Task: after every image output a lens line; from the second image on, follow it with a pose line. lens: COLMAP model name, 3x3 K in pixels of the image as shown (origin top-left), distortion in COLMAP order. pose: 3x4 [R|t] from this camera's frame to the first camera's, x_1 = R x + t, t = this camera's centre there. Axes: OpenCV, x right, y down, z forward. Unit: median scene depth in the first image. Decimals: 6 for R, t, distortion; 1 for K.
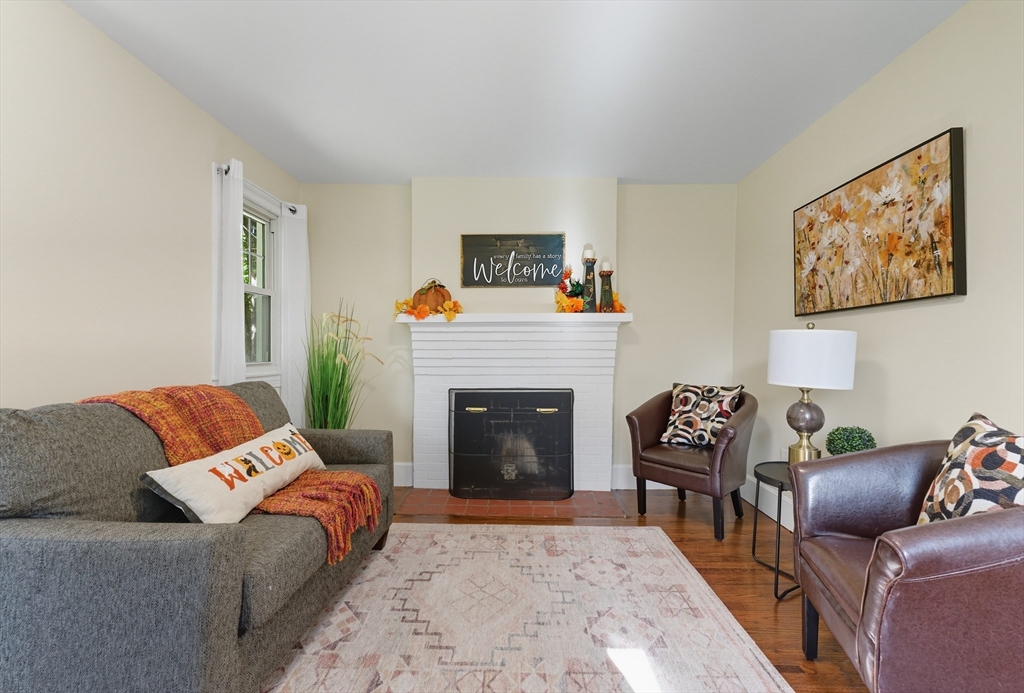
lens RADIAL K [[416.1, 0, 508.8], [0, 416.1, 353.9], [0, 0, 1]] dist [-0.012121, 0.004576]
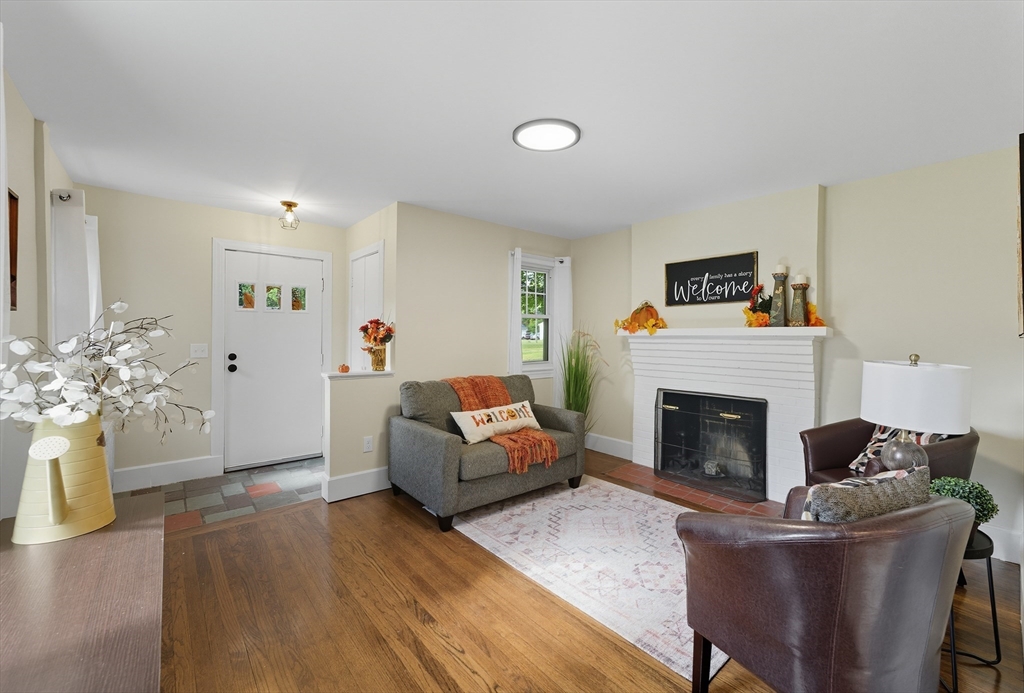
lens RADIAL K [[416.1, 0, 502.3], [0, 416.1, 340.5], [0, 0, 1]] dist [-0.012121, 0.004576]
pose [[0.656274, 0.005627, -0.754502, 0.703456], [-0.005927, 0.999980, 0.002303, -0.087310], [0.754500, 0.002960, 0.656294, -0.233862]]
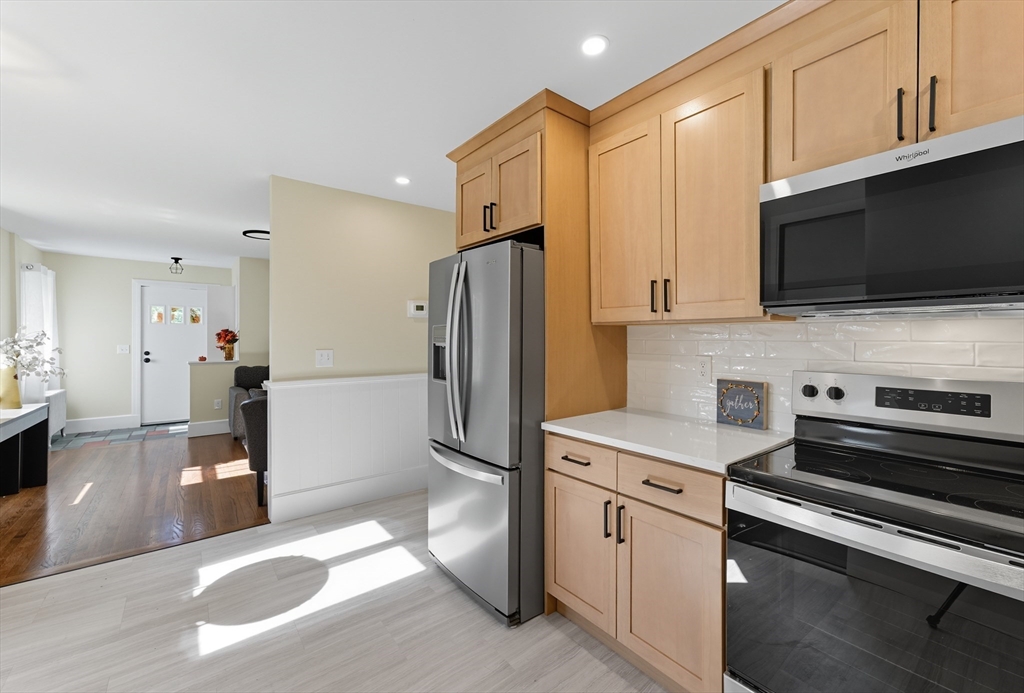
lens RADIAL K [[416.1, 0, 502.5], [0, 416.1, 340.0], [0, 0, 1]] dist [-0.012121, 0.004576]
pose [[0.625622, -0.006978, -0.780096, 2.276806], [0.003149, 0.999974, -0.006419, -0.069660], [0.780120, 0.001559, 0.625627, 0.179899]]
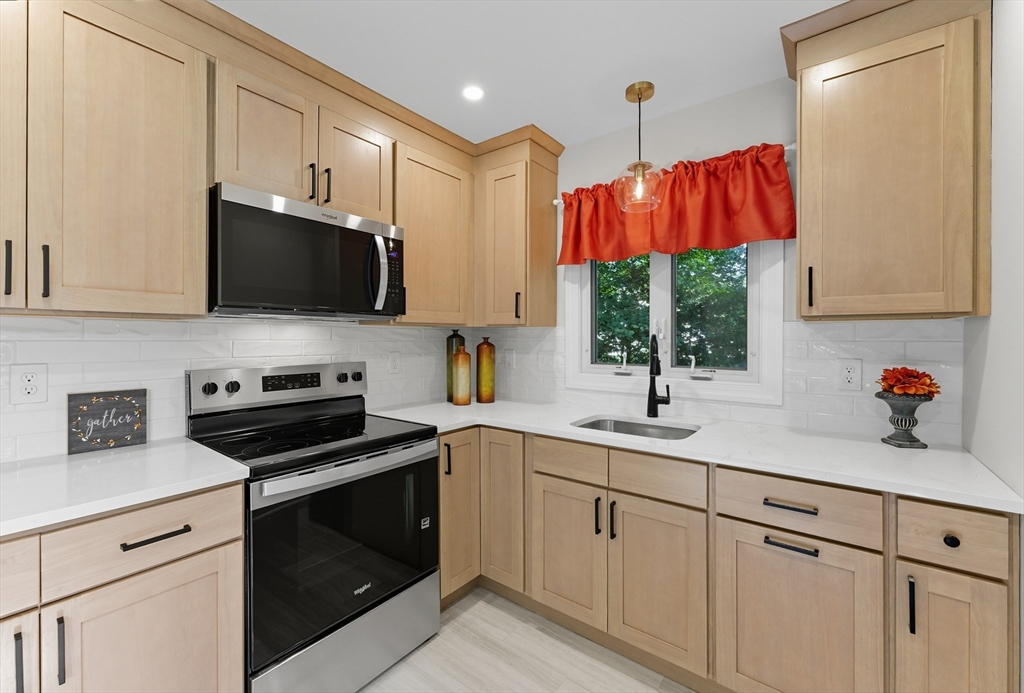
lens RADIAL K [[416.1, 0, 532.0], [0, 416.1, 336.8], [0, 0, 1]] dist [-0.012121, 0.004576]
pose [[0.567250, -0.008118, 0.823505, 1.777394], [0.008290, 0.999957, 0.004147, -0.075243], [-0.823504, 0.004474, 0.567293, 0.147648]]
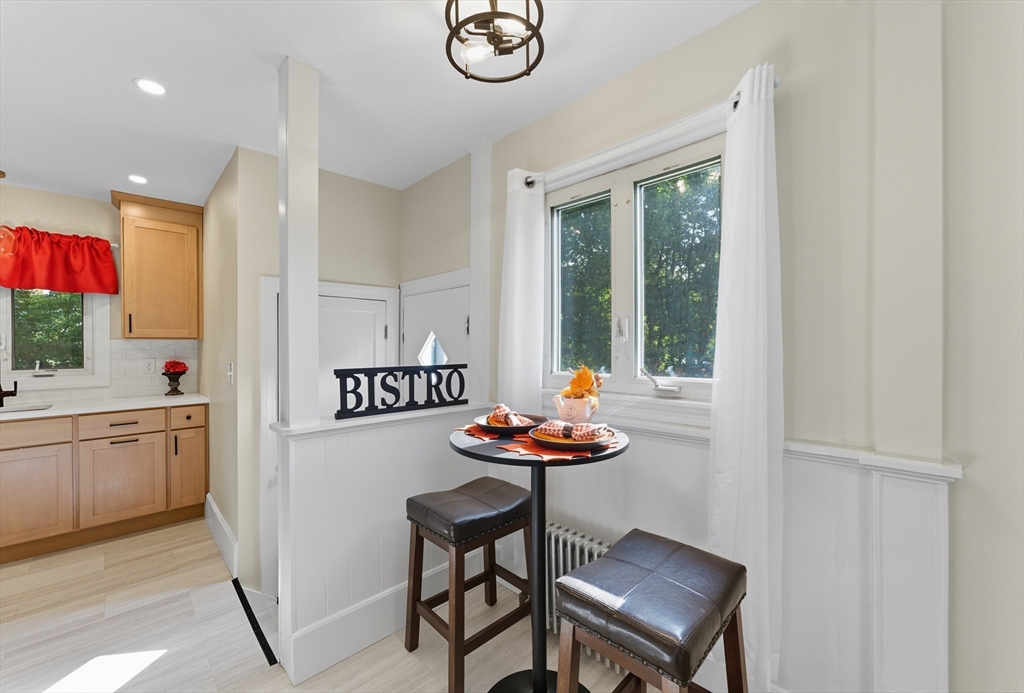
lens RADIAL K [[416.1, 0, 506.2], [0, 416.1, 347.3], [0, 0, 1]] dist [-0.012121, 0.004576]
pose [[-0.709912, -0.010448, 0.704213, 0.758036], [0.000533, 0.999882, 0.015373, -0.090016], [-0.704291, 0.011289, -0.709822, 0.247613]]
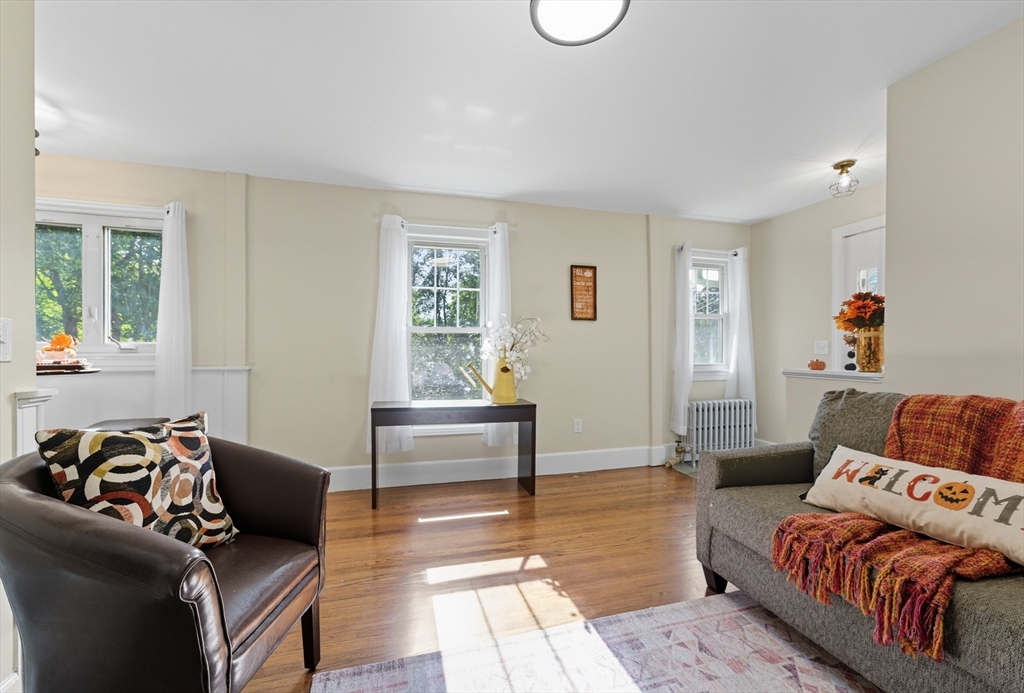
lens RADIAL K [[416.1, 0, 509.2], [0, 416.1, 354.1], [0, 0, 1]] dist [-0.012121, 0.004576]
pose [[-0.951078, -0.007563, -0.308858, 0.322503], [-0.009722, 0.999938, 0.005452, -0.002763], [0.308797, 0.008188, -0.951093, 1.152476]]
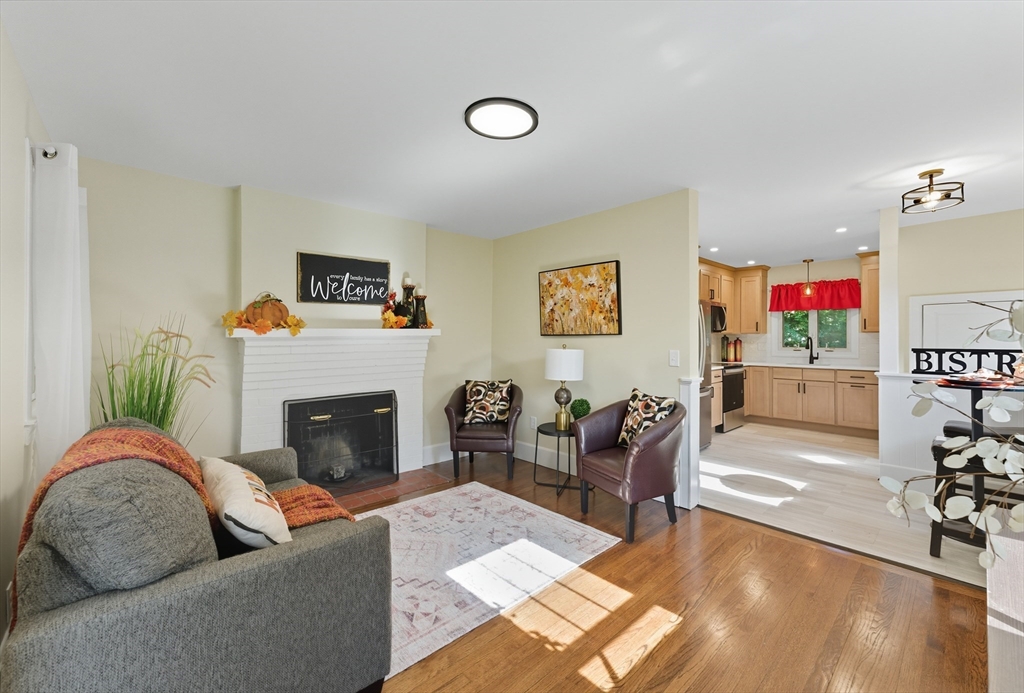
lens RADIAL K [[425.0, 0, 510.6], [0, 425.0, 335.4], [0, 0, 1]] dist [-0.033687, 0.002127]
pose [[0.724063, -0.006519, 0.689703, -0.645067], [0.012090, 0.999922, -0.003242, -0.096699], [-0.689628, 0.010686, 0.724085, -0.179177]]
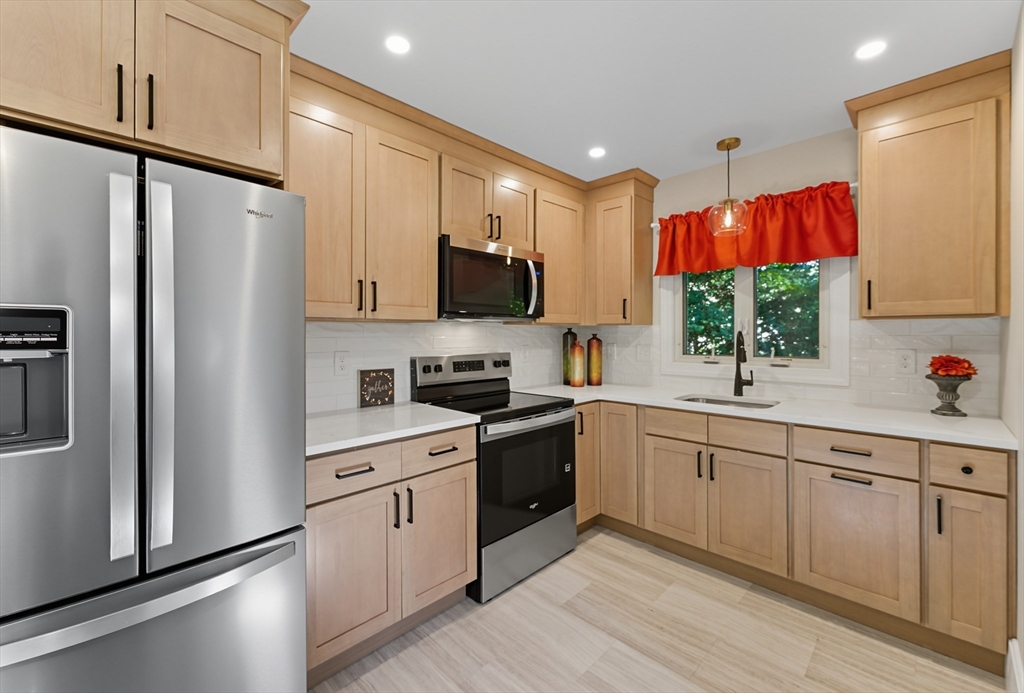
lens RADIAL K [[416.1, 0, 527.5], [0, 416.1, 334.8], [0, 0, 1]] dist [-0.012121, 0.004576]
pose [[0.679587, -0.013551, 0.733470, 1.437231], [0.013596, 0.999890, 0.005876, -0.078383], [-0.733469, 0.005980, 0.679697, 0.093410]]
